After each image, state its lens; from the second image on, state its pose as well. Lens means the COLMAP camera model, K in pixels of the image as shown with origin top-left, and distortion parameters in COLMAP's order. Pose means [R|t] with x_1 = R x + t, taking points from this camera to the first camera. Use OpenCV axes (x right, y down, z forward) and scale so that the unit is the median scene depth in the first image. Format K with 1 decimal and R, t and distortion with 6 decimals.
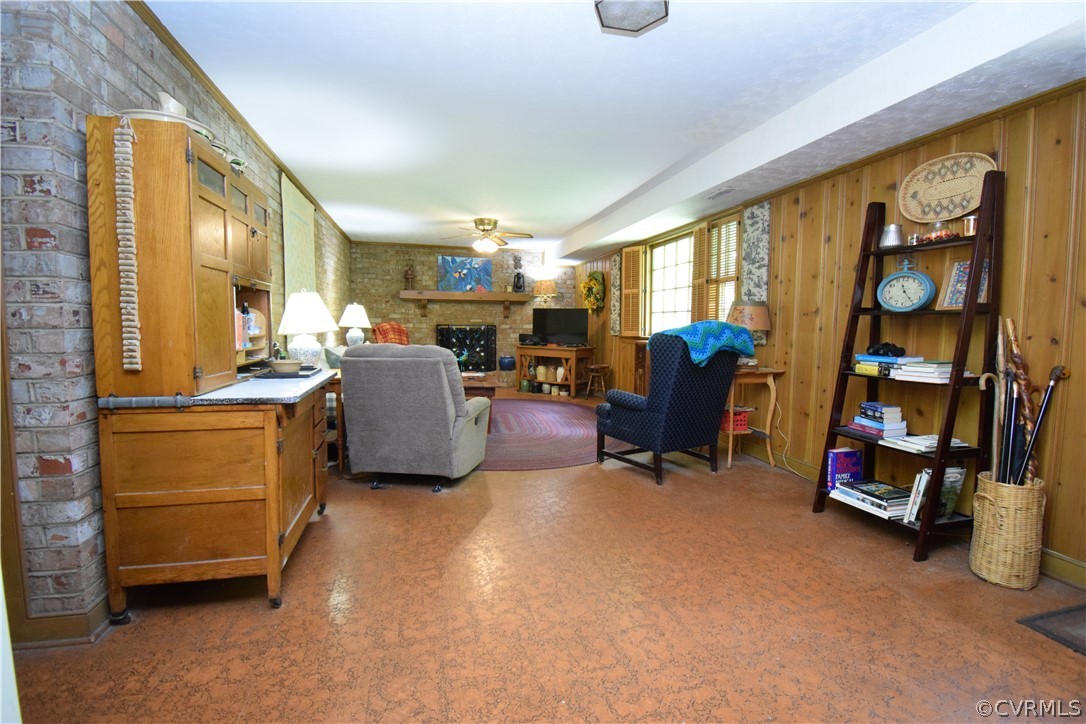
lens RADIAL K [[492.4, 0, 547.0], [0, 492.4, 361.6], [0, 0, 1]] dist [0.004971, -0.017516]
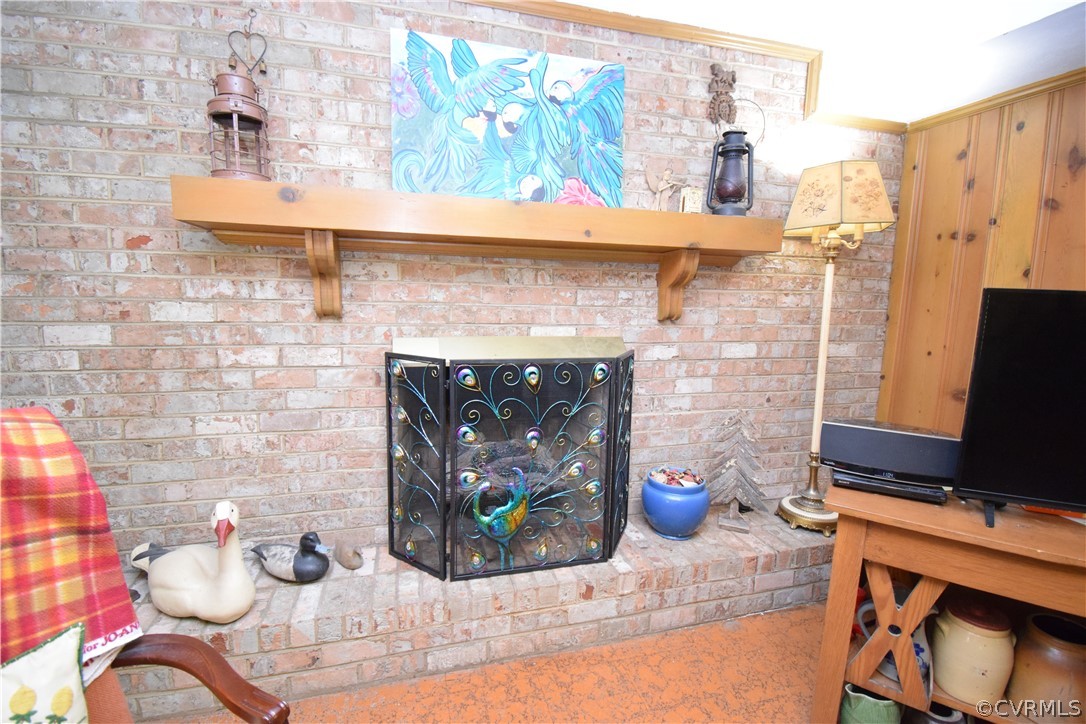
lens RADIAL K [[492.4, 0, 545.8], [0, 492.4, 362.1], [0, 0, 1]] dist [0.004971, -0.017516]
pose [[0.999782, 0.009935, 0.018354, -0.205218], [-0.011075, 0.997946, 0.063099, -0.112132], [-0.017689, -0.063289, 0.997838, 1.019323]]
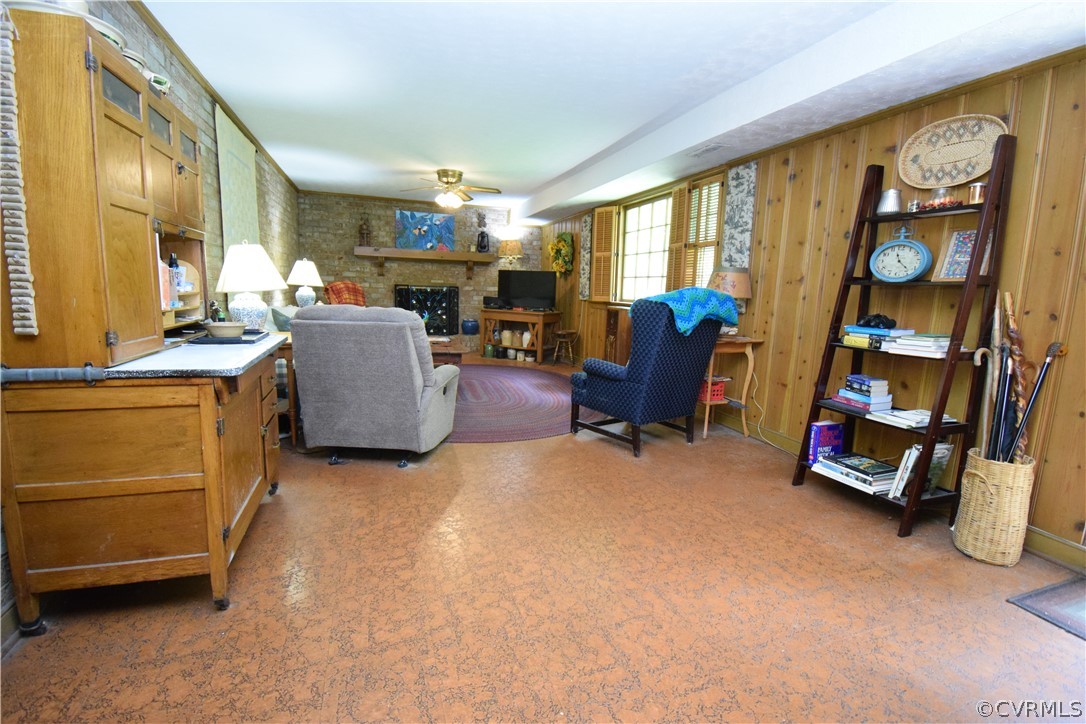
lens RADIAL K [[492.4, 0, 546.5], [0, 492.4, 364.3], [0, 0, 1]] dist [0.004971, -0.017516]
pose [[0.996407, 0.009093, 0.084208, -0.017255], [-0.015747, 0.996775, 0.078691, -0.002667], [-0.083221, -0.079734, 0.993336, 0.037291]]
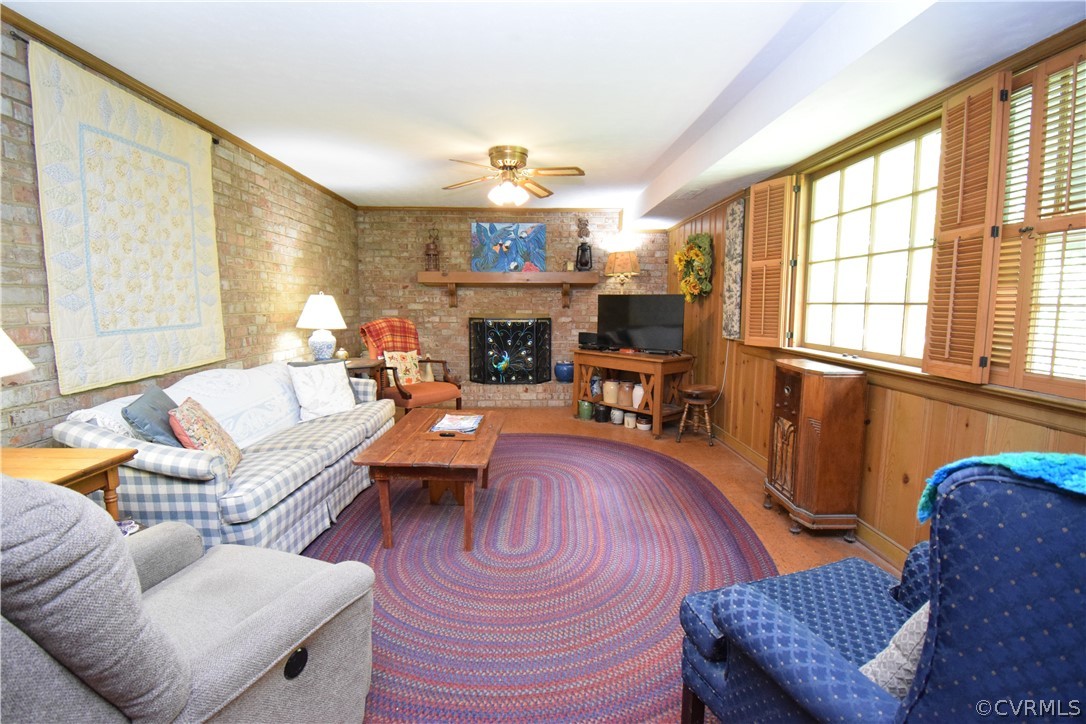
lens RADIAL K [[492.4, 0, 537.0], [0, 492.4, 361.8], [0, 0, 1]] dist [0.004971, -0.017516]
pose [[0.975634, 0.017685, -0.218689, 0.044841], [-0.008792, 0.999097, 0.041571, -0.054067], [0.219227, -0.038636, 0.974909, 0.402988]]
